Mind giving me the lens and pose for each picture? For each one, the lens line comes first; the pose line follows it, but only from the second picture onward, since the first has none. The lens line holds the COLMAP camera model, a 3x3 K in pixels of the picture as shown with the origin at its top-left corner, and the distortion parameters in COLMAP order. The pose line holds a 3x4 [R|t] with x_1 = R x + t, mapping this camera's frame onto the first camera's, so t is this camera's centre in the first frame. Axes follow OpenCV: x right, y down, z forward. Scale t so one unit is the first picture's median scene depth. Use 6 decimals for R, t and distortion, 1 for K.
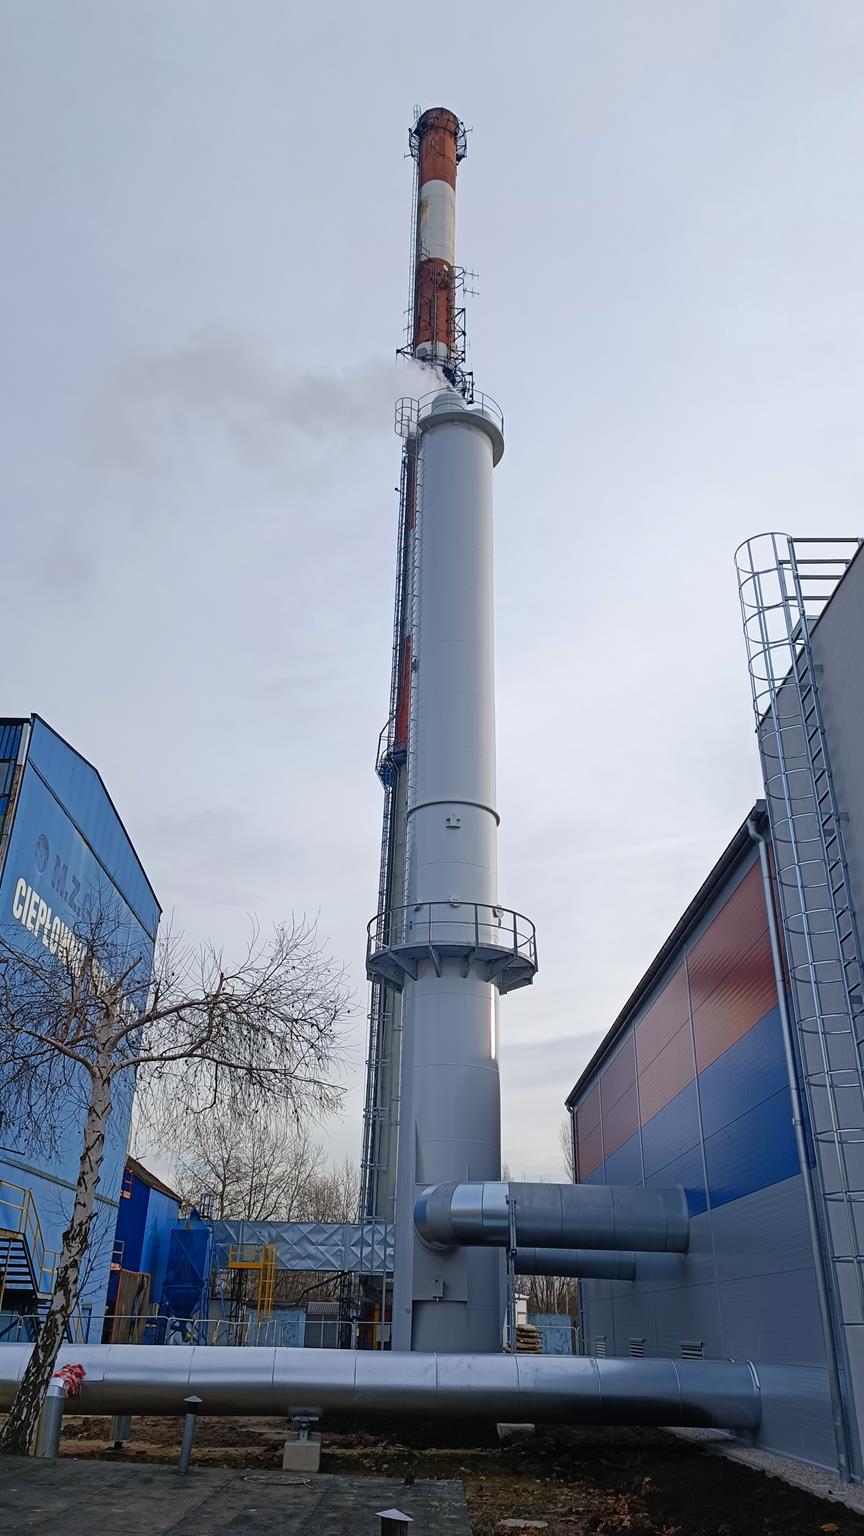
lens RADIAL K [[1082.0, 0, 426.2], [0, 1082.0, 765.5], [0, 0, 1]] dist [0.062032, -0.064508]
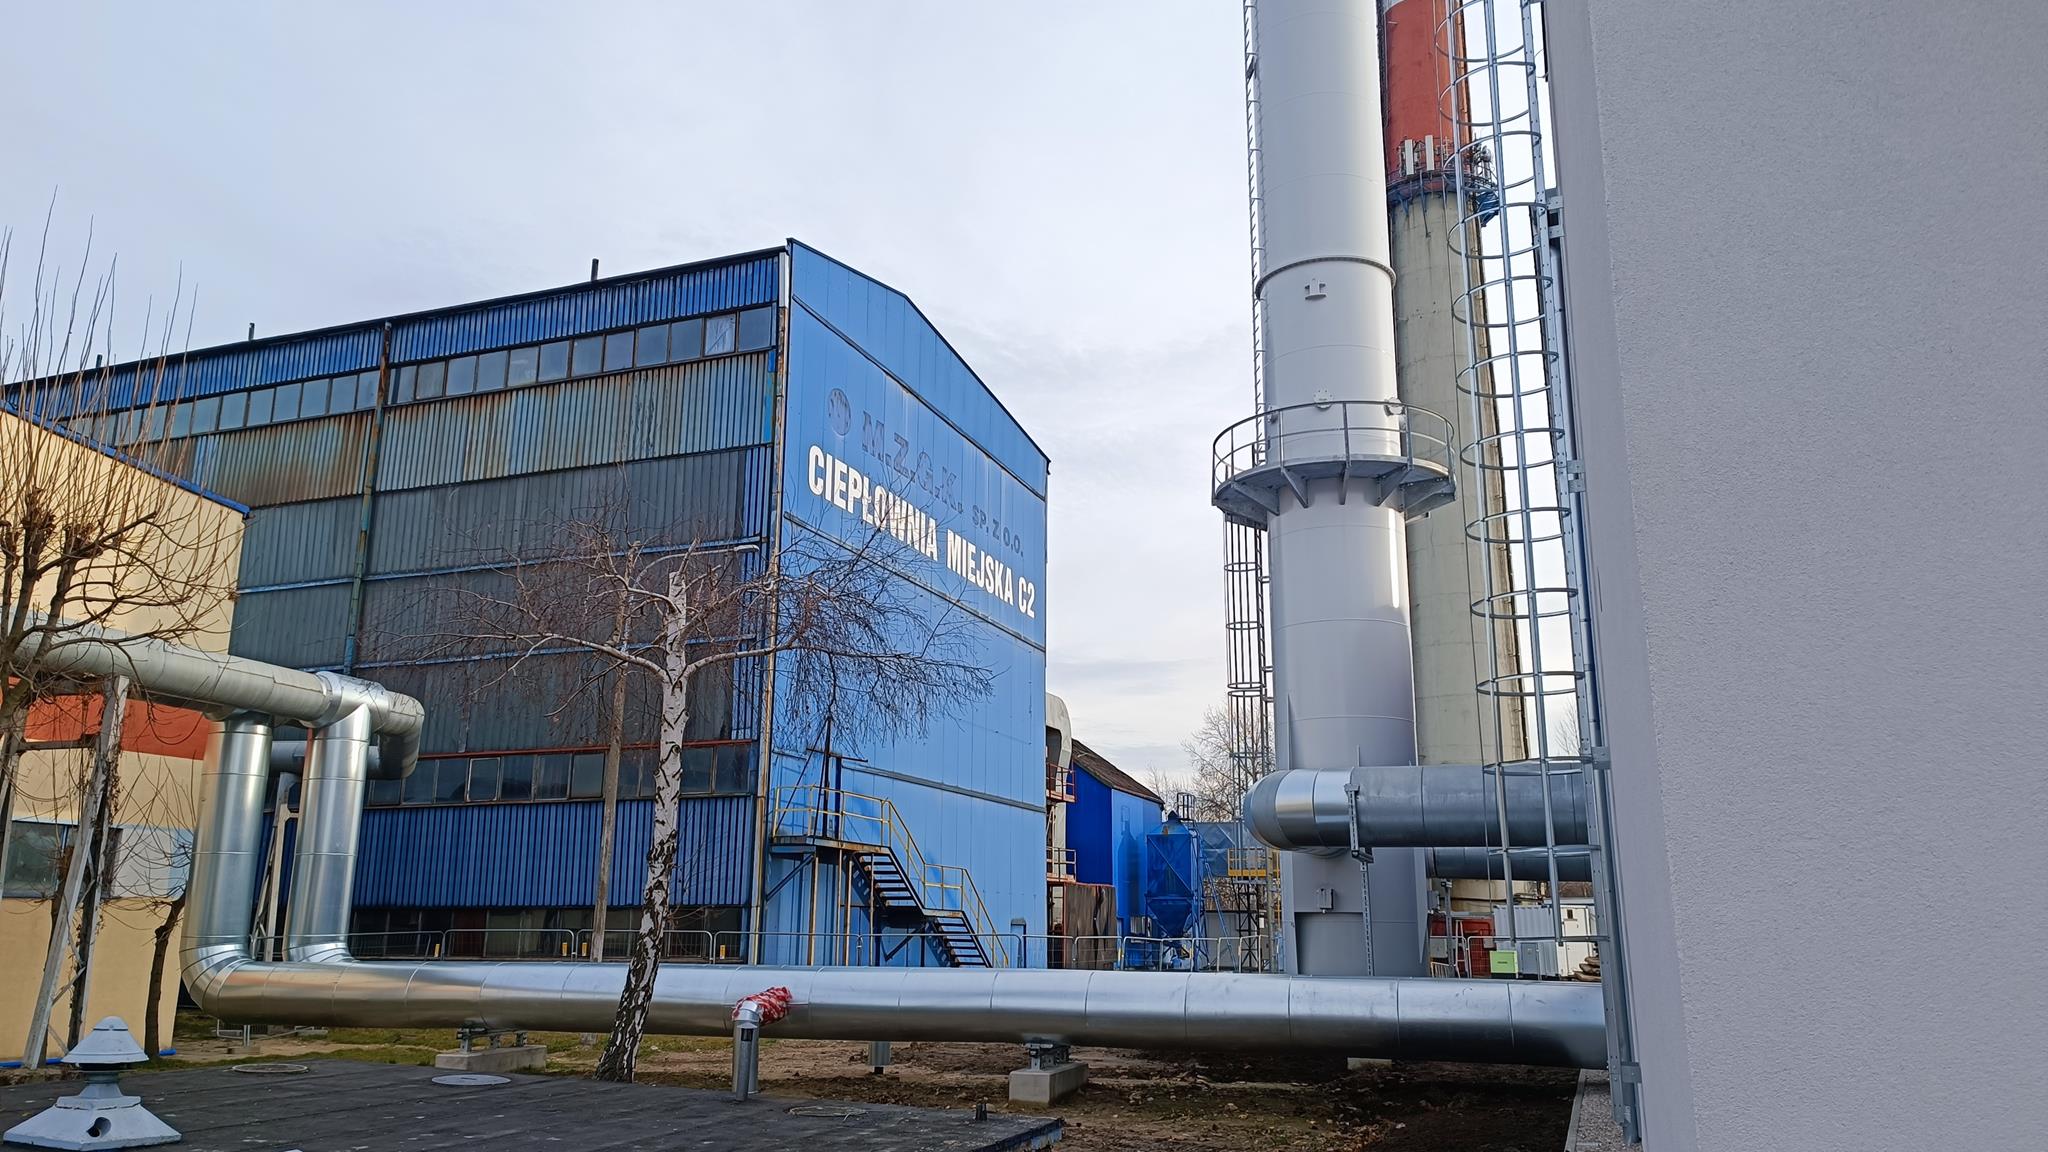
lens RADIAL K [[1442.7, 0, 1024.0], [0, 1442.7, 576.0], [0, 0, 1]] dist [0.062032, -0.064508]
pose [[0.931821, -0.099106, -0.349125, 0.244149], [0.175062, 0.965418, 0.193188, 0.026279], [0.317905, -0.241135, 0.916946, 0.053940]]
